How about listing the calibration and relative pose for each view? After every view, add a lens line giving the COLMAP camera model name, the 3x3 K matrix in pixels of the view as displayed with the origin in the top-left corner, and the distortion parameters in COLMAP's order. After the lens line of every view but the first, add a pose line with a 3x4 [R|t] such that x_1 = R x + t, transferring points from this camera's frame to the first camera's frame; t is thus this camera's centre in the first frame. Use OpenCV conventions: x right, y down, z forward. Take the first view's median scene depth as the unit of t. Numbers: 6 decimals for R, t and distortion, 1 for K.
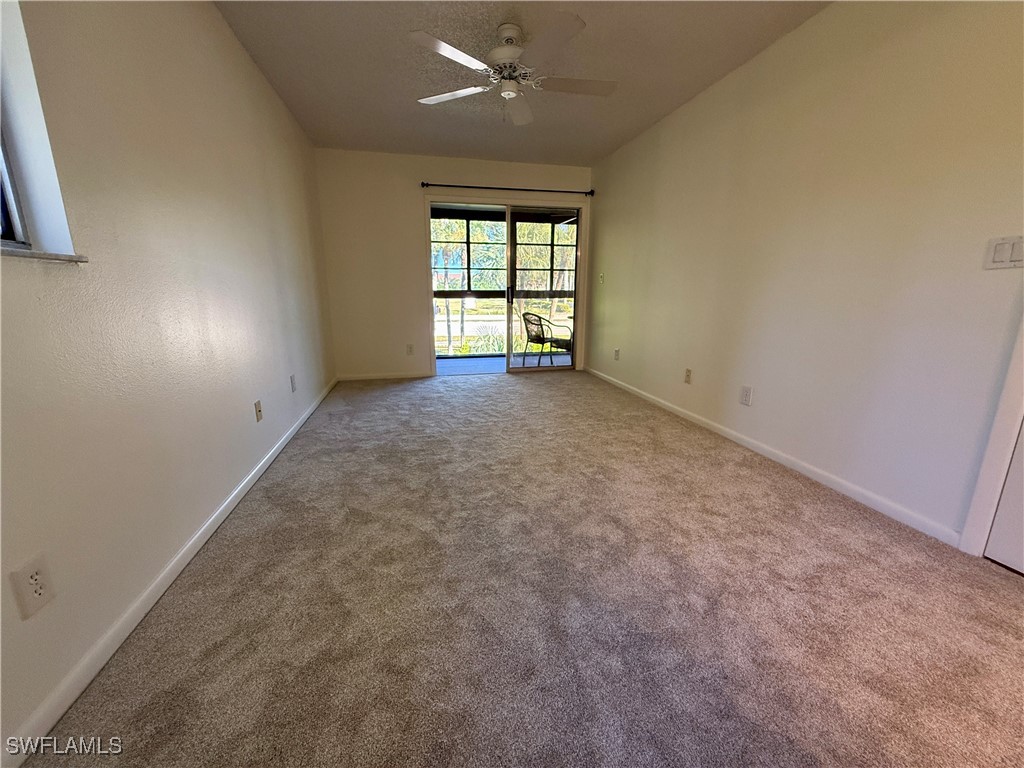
lens RADIAL K [[408.4, 0, 516.2], [0, 408.4, 364.1], [0, 0, 1]] dist [0.000369, -0.000029]
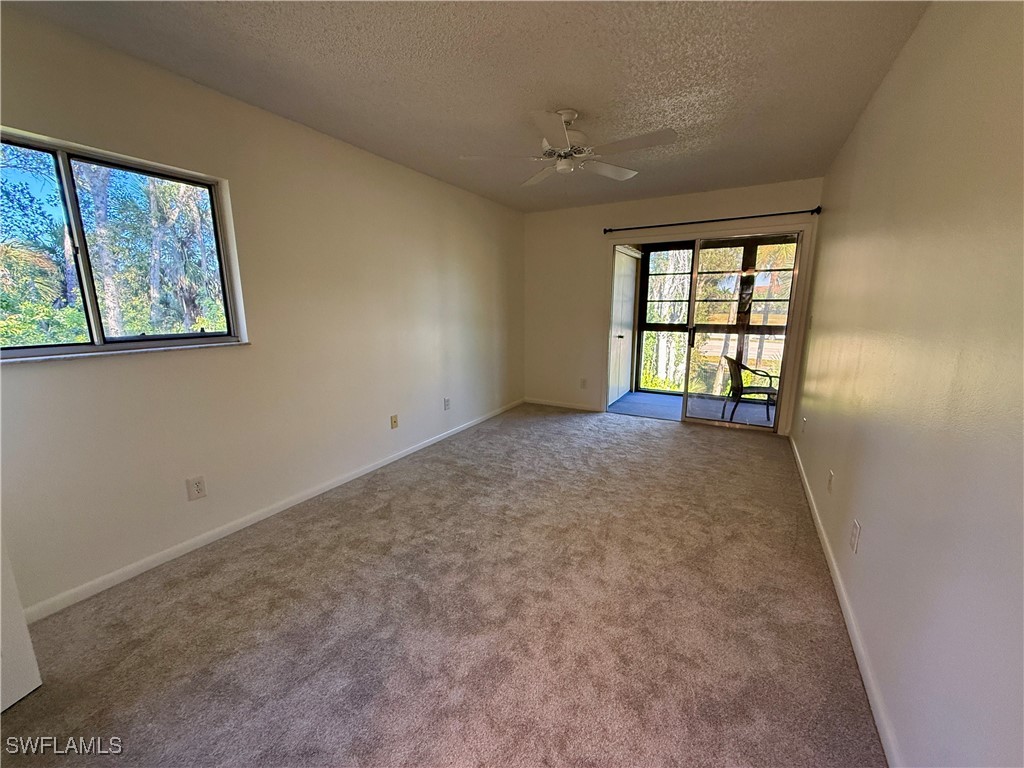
lens RADIAL K [[408.4, 0, 522.0], [0, 408.4, 368.7], [0, 0, 1]] dist [0.000369, -0.000029]
pose [[0.744985, 0.103751, -0.658964, 0.566040], [-0.119308, 0.992627, 0.021403, -0.137514], [0.656326, 0.062674, 0.751870, 0.143599]]
